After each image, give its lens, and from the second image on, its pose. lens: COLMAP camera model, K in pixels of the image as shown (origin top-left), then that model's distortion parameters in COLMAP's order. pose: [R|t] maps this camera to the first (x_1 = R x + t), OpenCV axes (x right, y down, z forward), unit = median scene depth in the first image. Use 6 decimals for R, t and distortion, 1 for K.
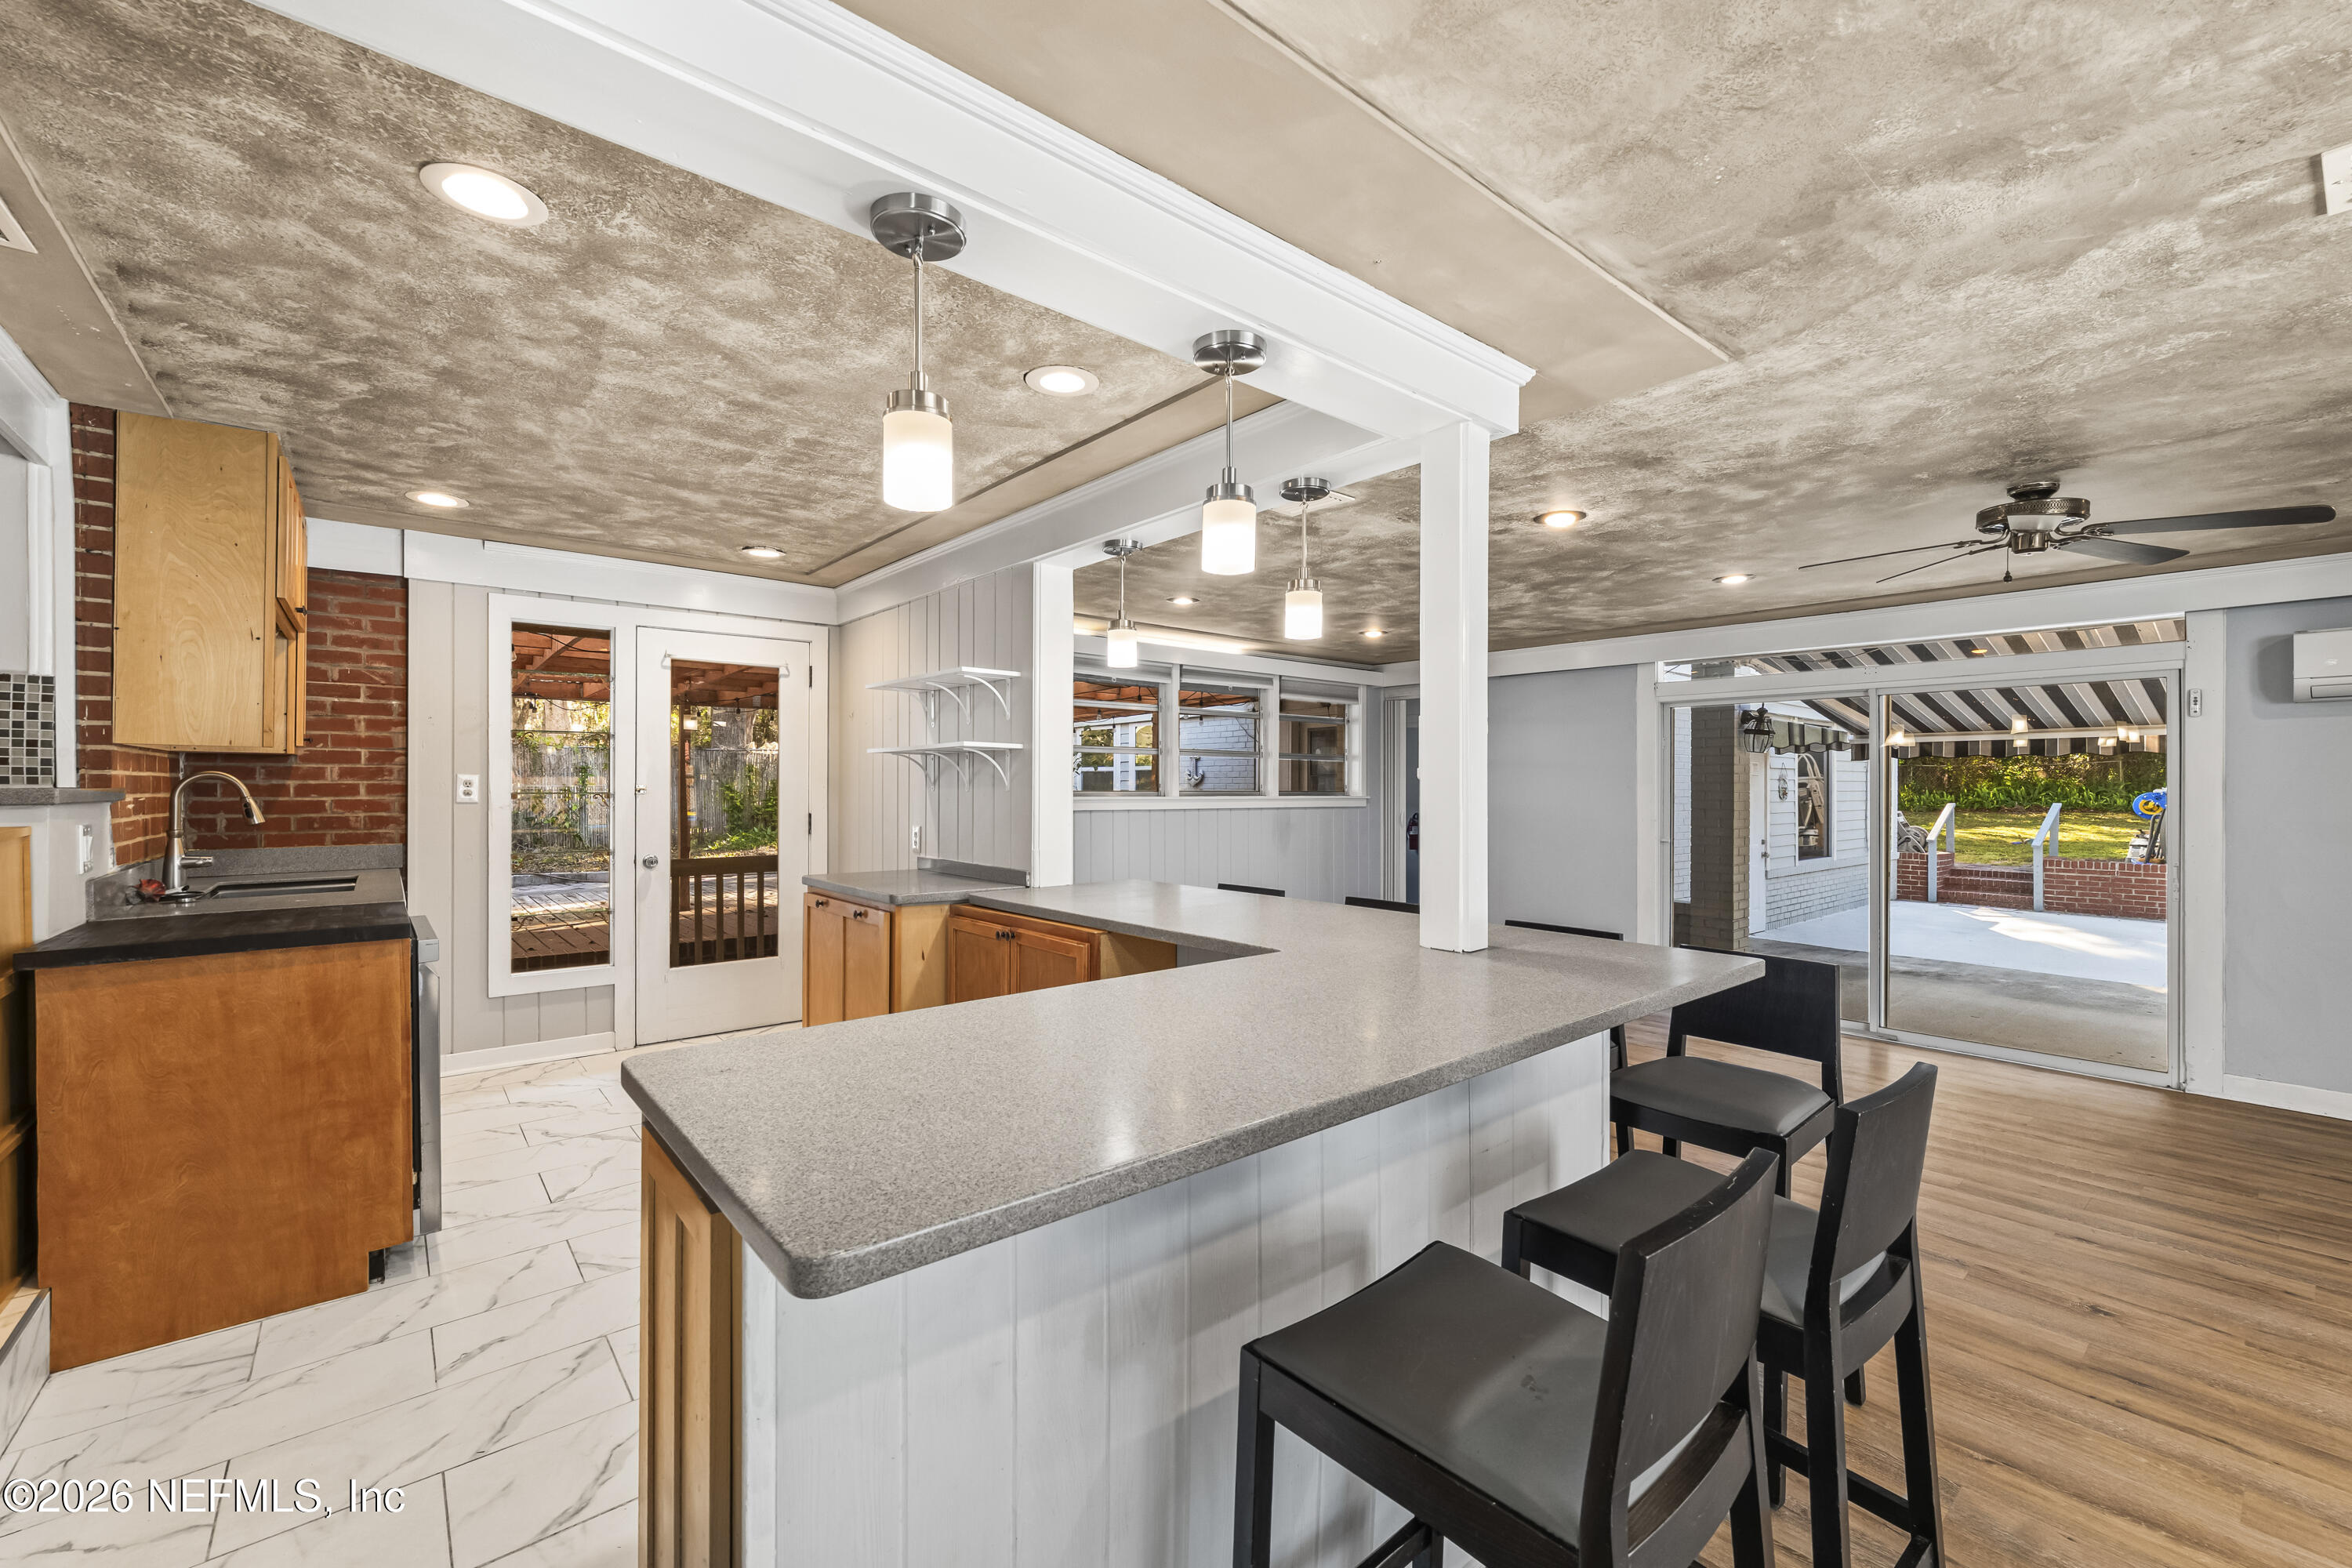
lens RADIAL K [[967.3, 0, 1168.5], [0, 967.3, 790.9], [0, 0, 1]] dist [0.002332, 0.000183]
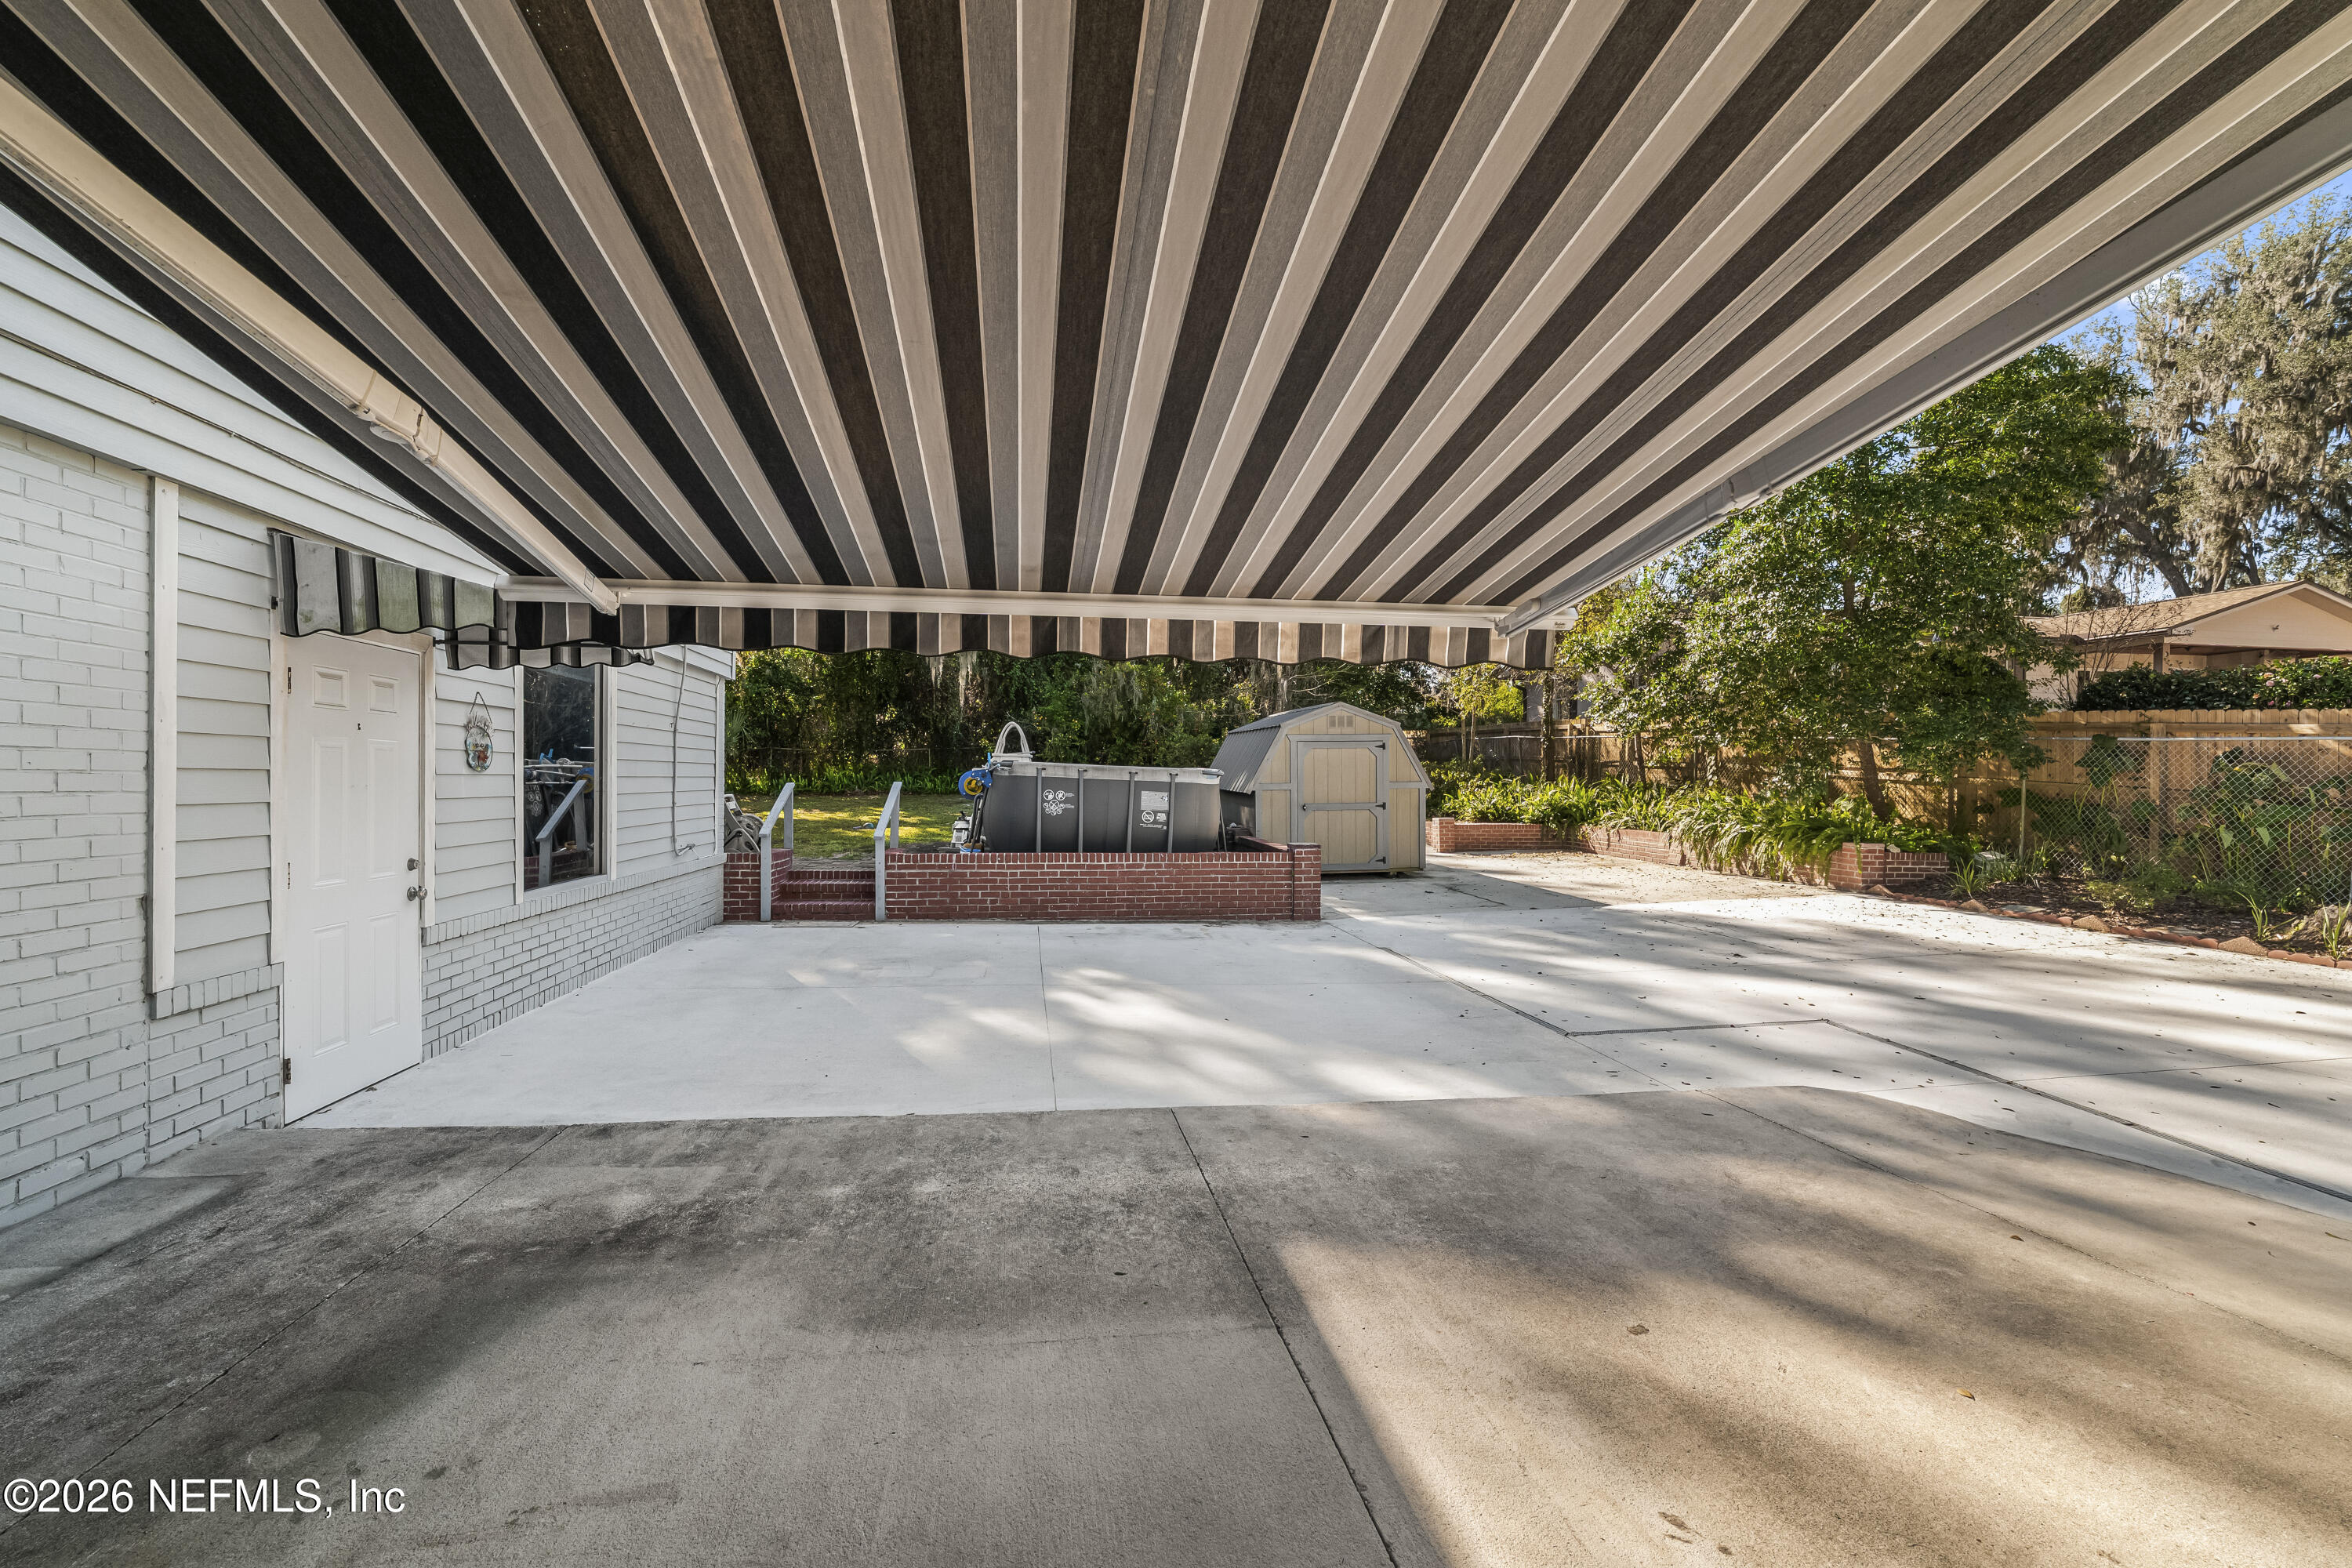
lens RADIAL K [[967.3, 0, 1168.0], [0, 967.3, 784.1], [0, 0, 1]] dist [0.002332, 0.000183]
pose [[0.499508, 0.002249, 0.866306, 0.318403], [-0.011208, 0.999930, 0.003867, 0.007855], [-0.866237, -0.011641, 0.499498, 0.387704]]
